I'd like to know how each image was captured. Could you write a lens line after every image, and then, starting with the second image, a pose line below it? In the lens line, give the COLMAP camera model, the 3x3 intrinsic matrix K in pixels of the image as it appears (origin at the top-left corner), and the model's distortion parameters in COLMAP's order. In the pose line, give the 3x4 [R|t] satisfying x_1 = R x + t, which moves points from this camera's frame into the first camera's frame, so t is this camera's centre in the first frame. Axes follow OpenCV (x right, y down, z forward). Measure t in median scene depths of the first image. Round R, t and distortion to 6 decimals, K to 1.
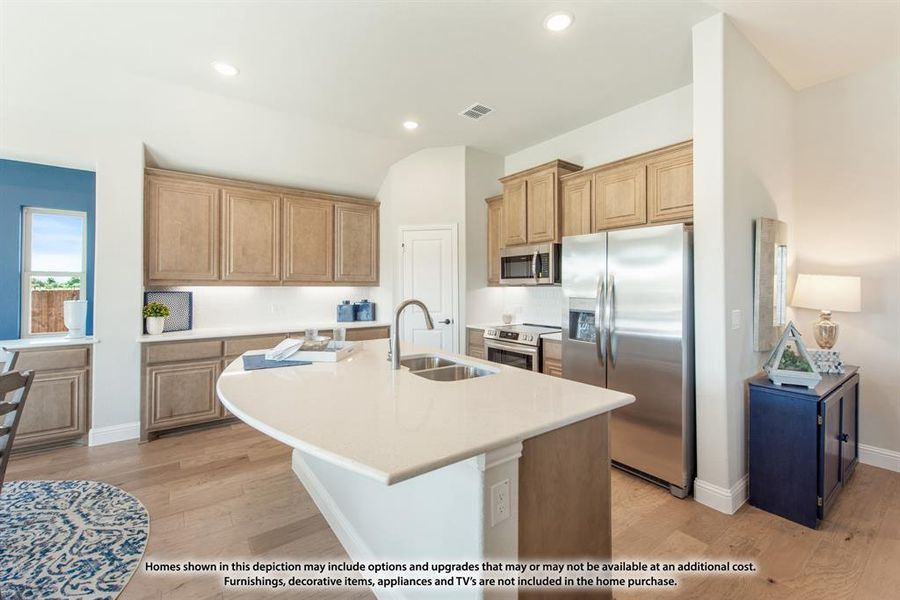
lens RADIAL K [[373.6, 0, 449.9], [0, 373.6, 283.9], [0, 0, 1]] dist [0.016657, -0.005240]
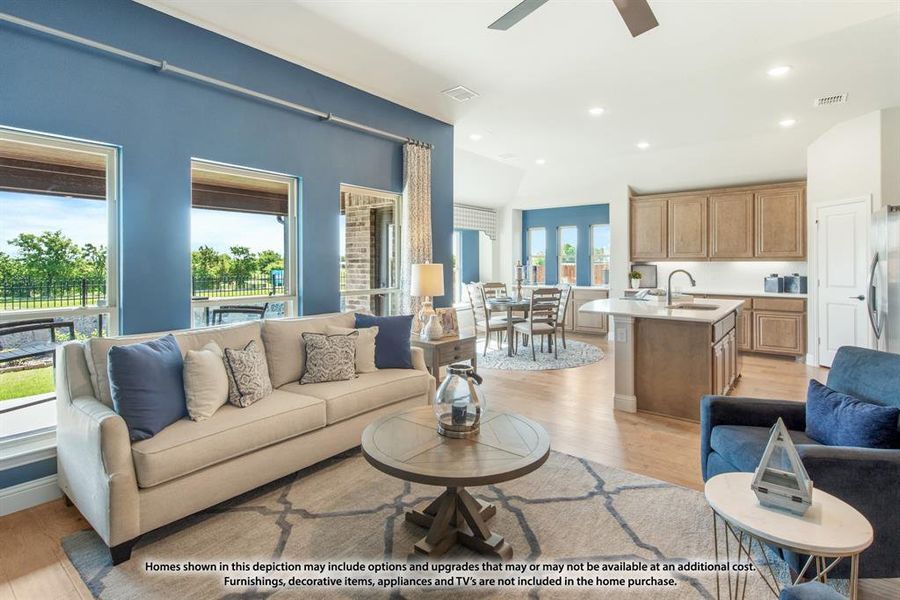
lens RADIAL K [[453.8, 0, 453.4], [0, 453.8, 264.2], [0, 0, 1]] dist [0.014483, -0.000017]
pose [[0.265814, 0.003048, -0.964019, 1.080525], [0.011311, 0.999916, 0.006281, -0.005886], [0.963958, -0.012574, 0.265758, -0.413800]]
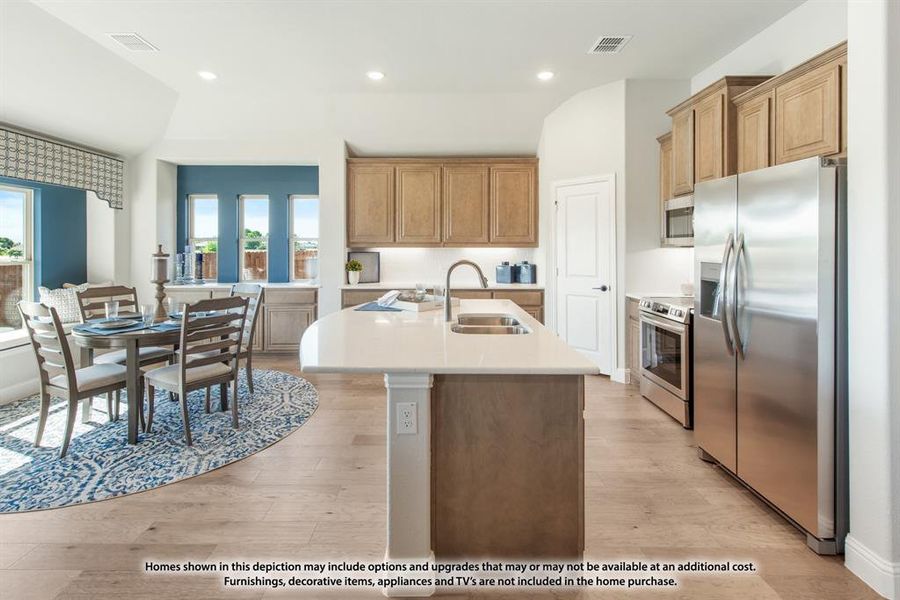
lens RADIAL K [[434.7, 0, 441.4], [0, 434.7, 247.0], [0, 0, 1]] dist [0.018380, -0.000595]
pose [[0.805482, -0.001890, -0.592617, 0.363543], [0.005570, 0.999975, 0.004381, -0.001146], [0.592594, -0.006830, 0.805473, -0.039963]]
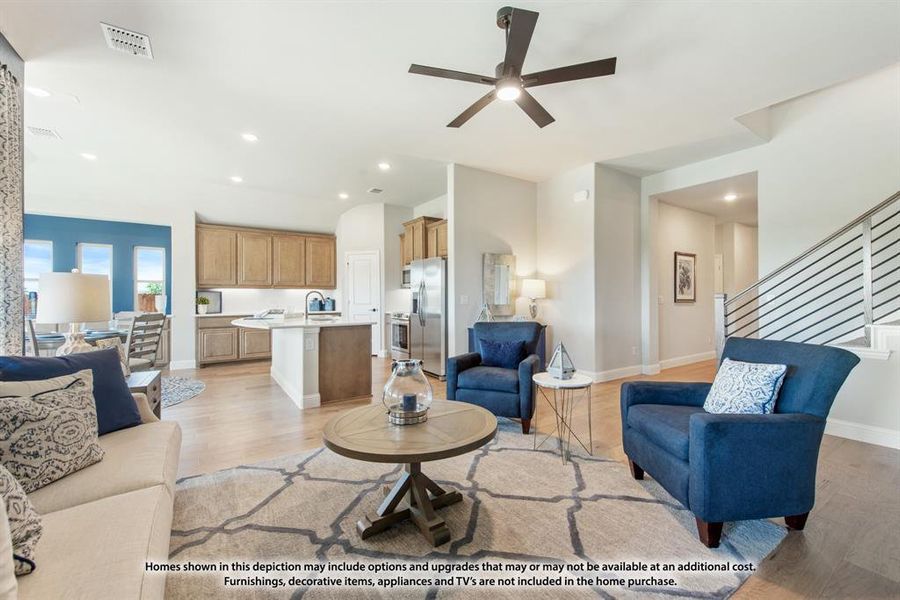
lens RADIAL K [[379.6, 0, 465.5], [0, 379.6, 298.8], [0, 0, 1]] dist [0.016363, -0.000031]
pose [[0.999632, -0.002954, -0.026953, 0.557385], [0.003302, 0.999912, 0.012880, 0.039029], [0.026913, -0.012964, 0.999554, -0.836366]]
